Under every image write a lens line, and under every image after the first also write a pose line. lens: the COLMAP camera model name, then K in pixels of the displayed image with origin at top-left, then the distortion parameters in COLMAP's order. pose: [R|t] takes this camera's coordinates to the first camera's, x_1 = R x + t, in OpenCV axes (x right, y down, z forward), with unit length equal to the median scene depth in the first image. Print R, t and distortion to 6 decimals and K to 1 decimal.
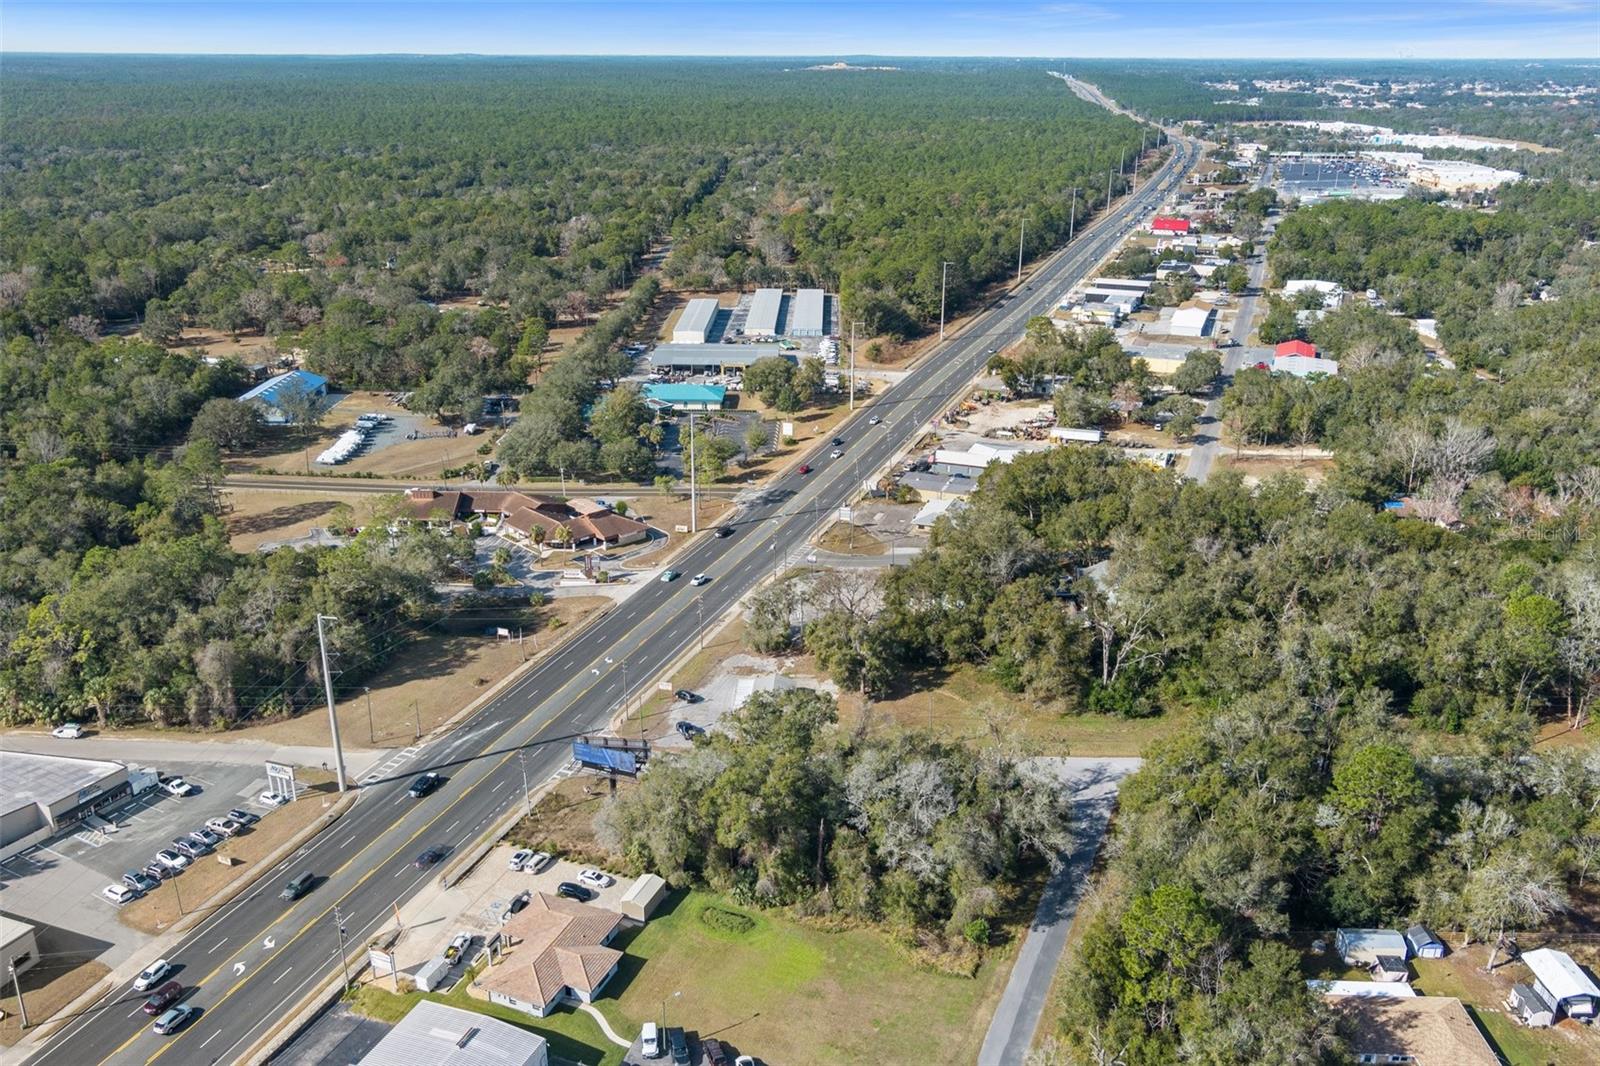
lens RADIAL K [[1290.4, 0, 797.5], [0, 1290.4, 554.7], [0, 0, 1]] dist [-0.002960, 0.007212]
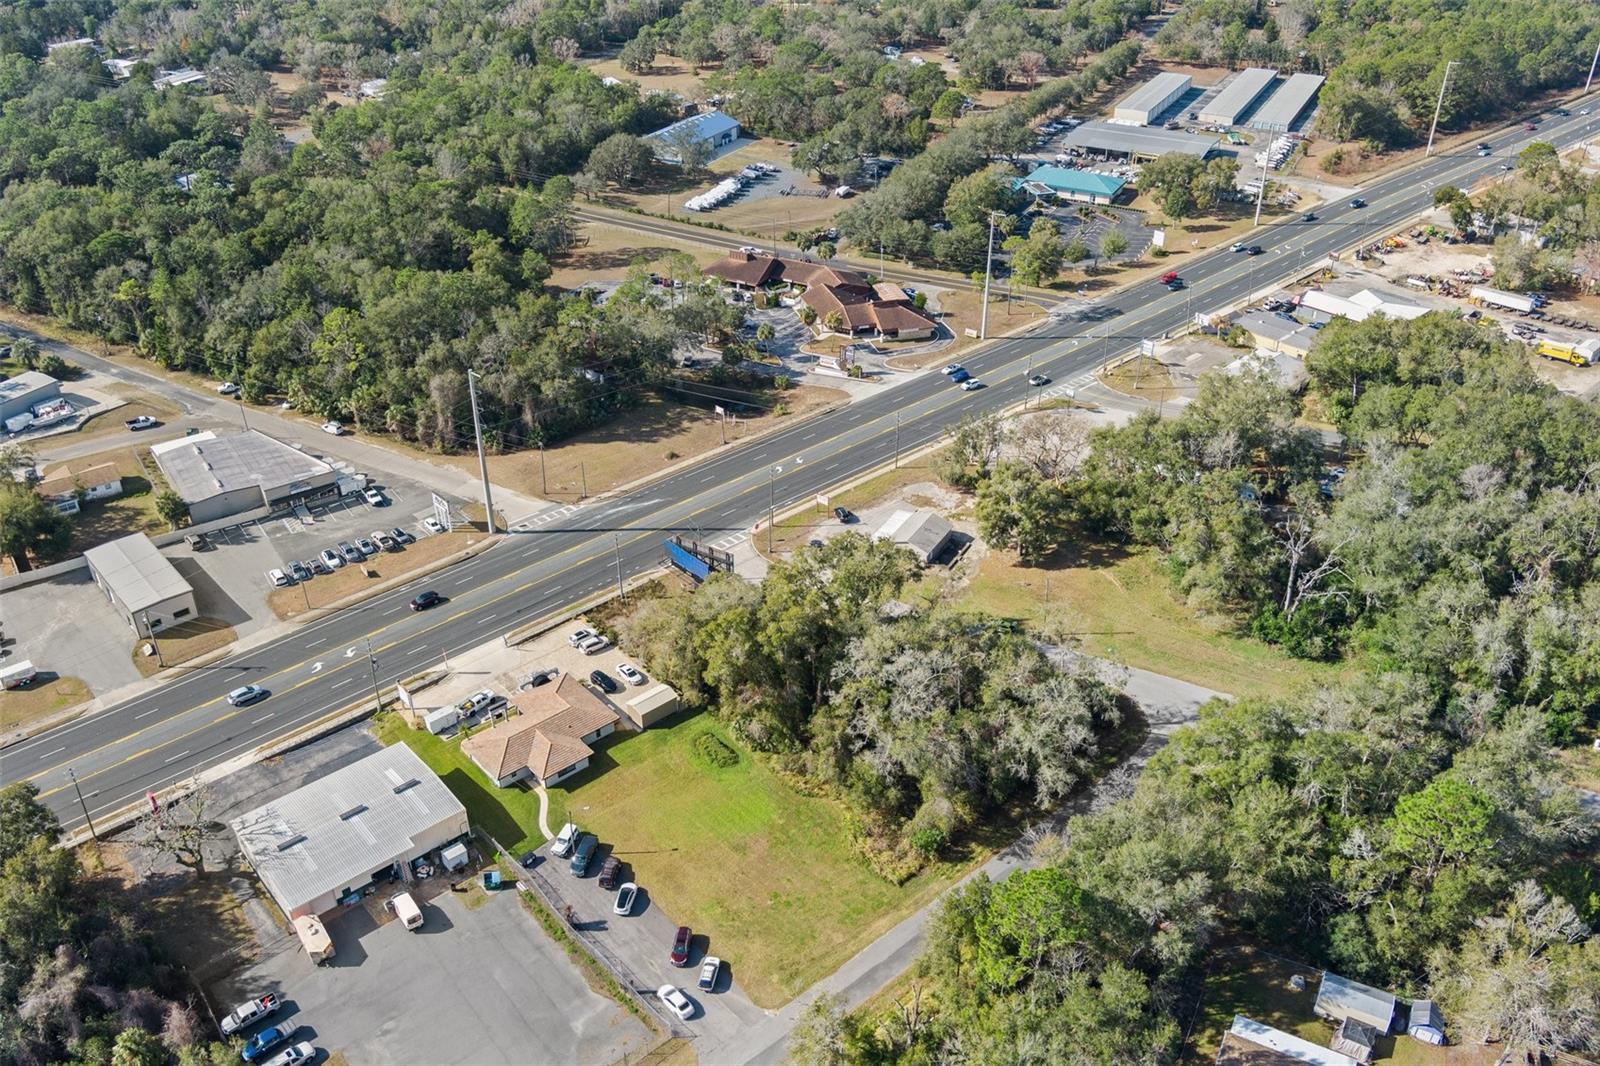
lens RADIAL K [[1293.4, 0, 796.8], [0, 1293.4, 547.3], [0, 0, 1]] dist [-0.067754, 0.009999]
pose [[0.896543, 0.231709, -0.377521, 0.161280], [-0.158893, 0.963781, 0.214192, -0.043615], [0.413478, -0.132047, 0.900888, 0.068768]]
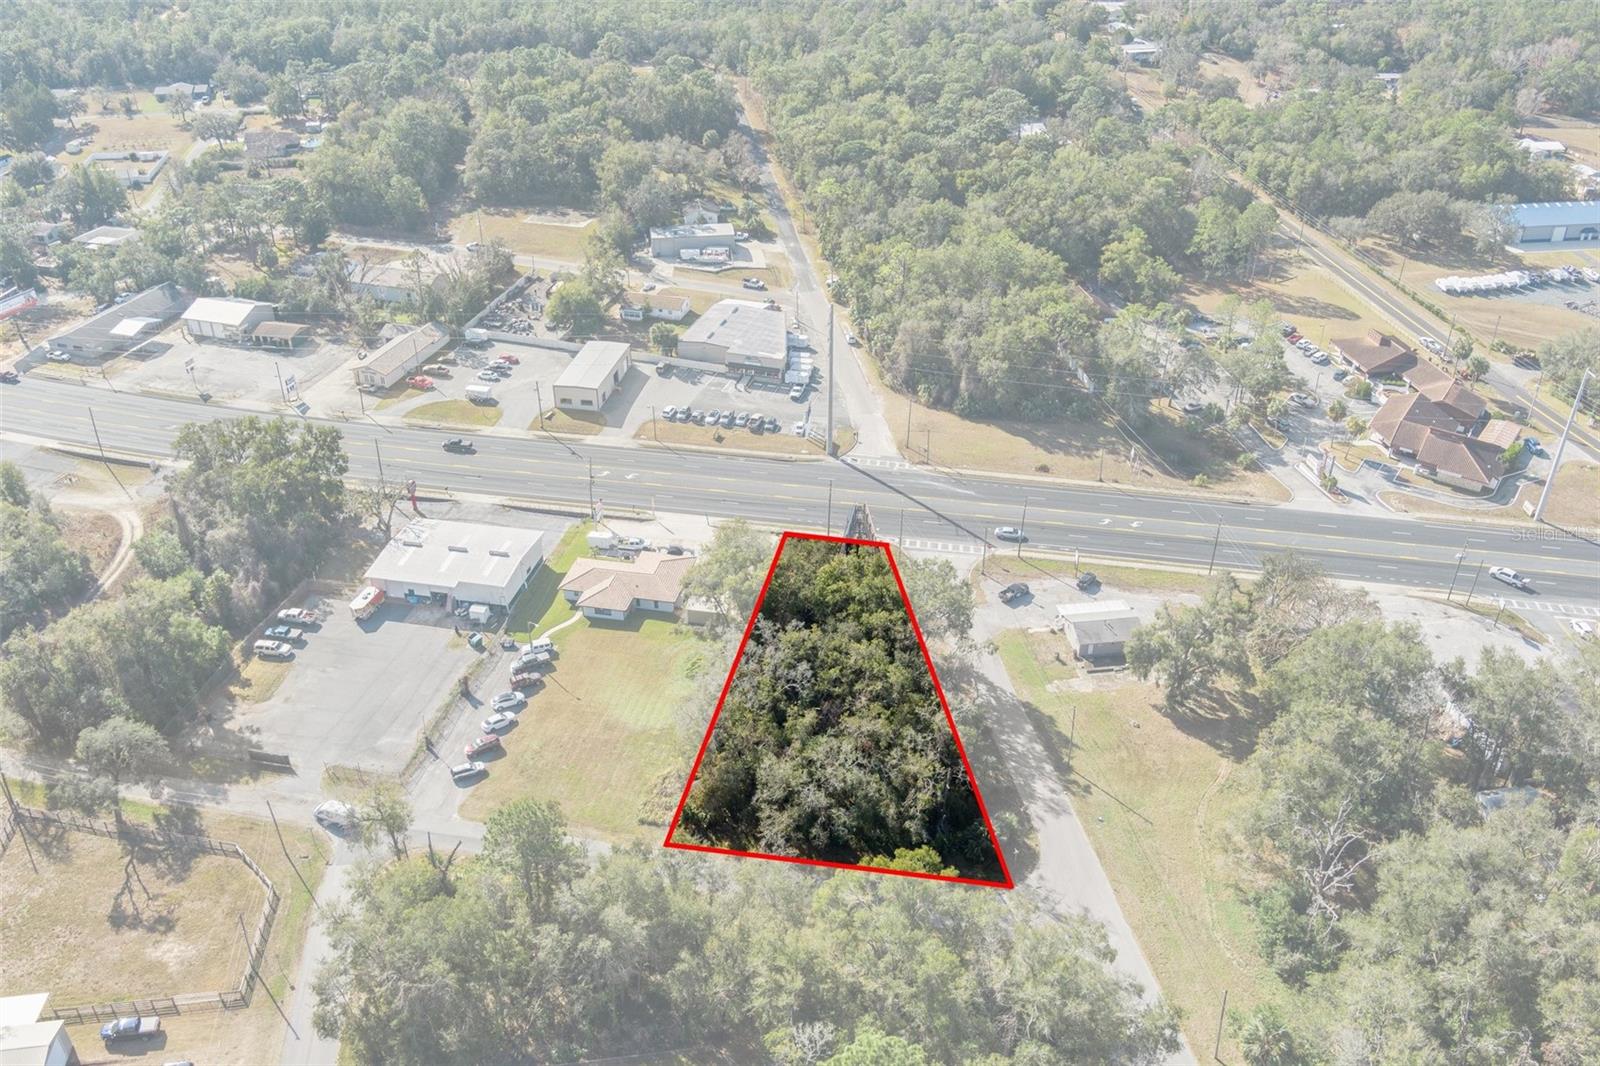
lens RADIAL K [[1293.4, 0, 796.8], [0, 1293.4, 547.3], [0, 0, 1]] dist [-0.067754, 0.009999]
pose [[0.187675, 0.516562, -0.835429, 0.388457], [-0.356728, 0.828312, 0.432024, -0.142609], [0.915163, 0.216941, 0.339725, 0.319720]]
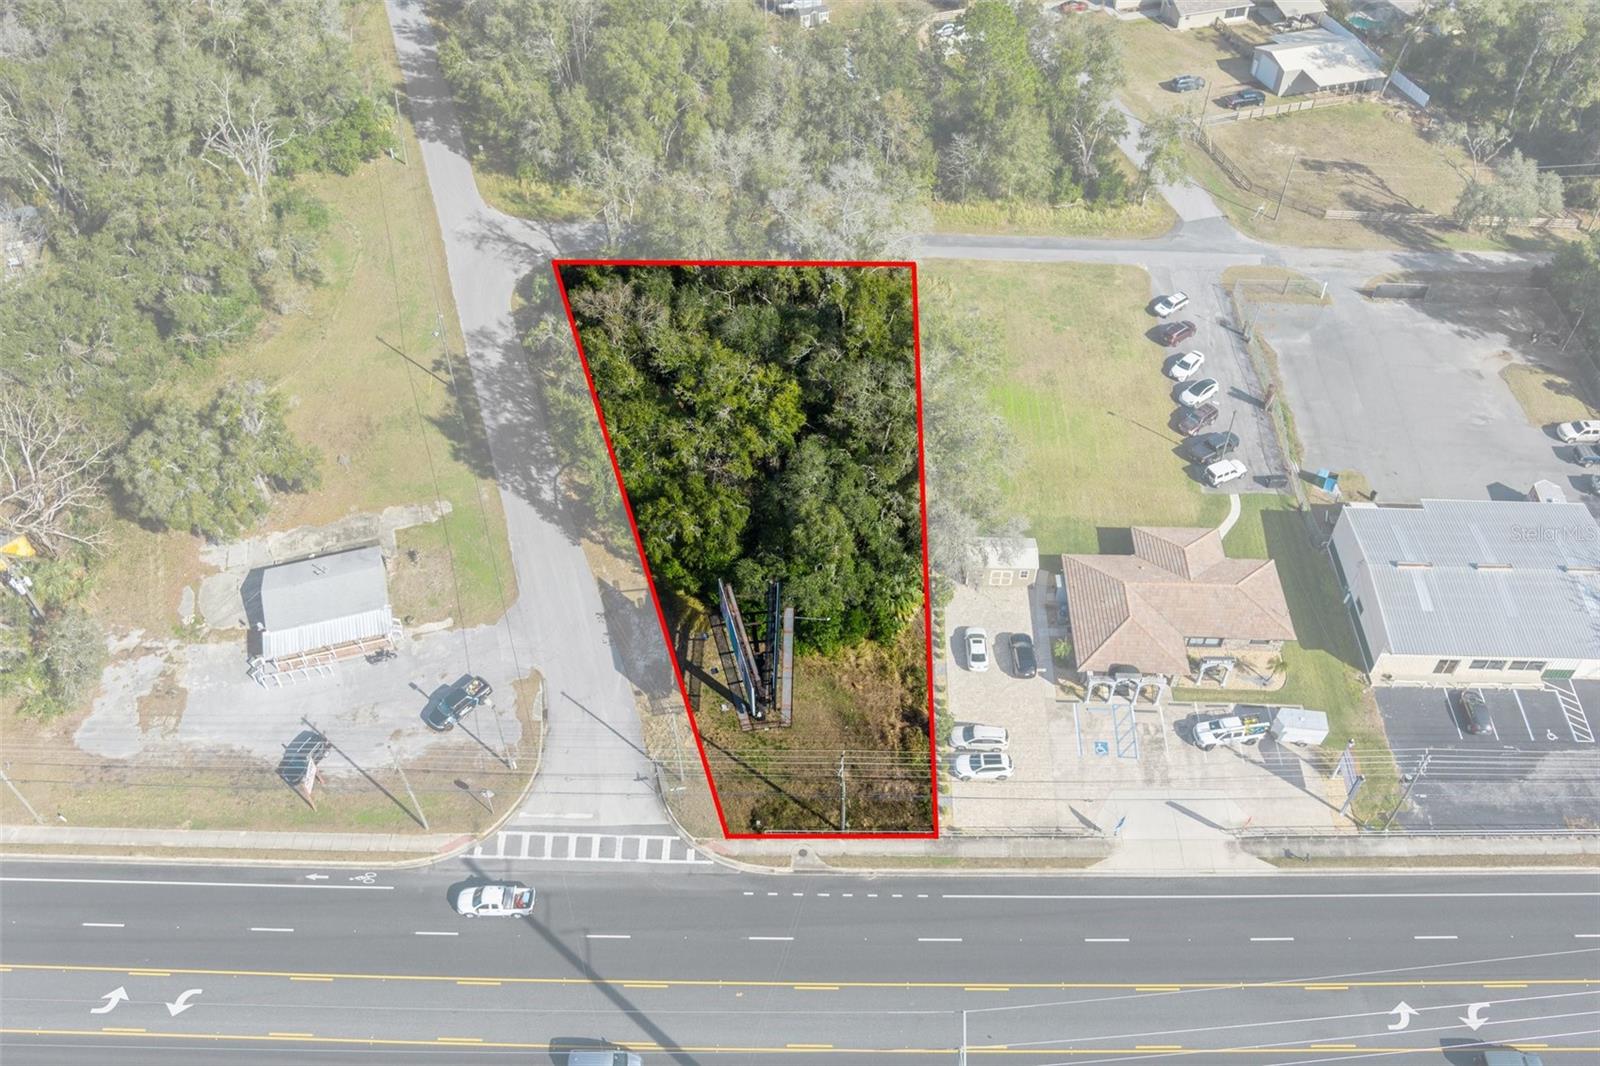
lens RADIAL K [[1293.4, 0, 796.8], [0, 1293.4, 547.3], [0, 0, 1]] dist [-0.067754, 0.009999]
pose [[-0.342642, -0.683931, 0.644077, -0.241103], [0.342905, 0.547231, 0.763514, -0.134023], [-0.874650, 0.482469, 0.047019, 0.502479]]
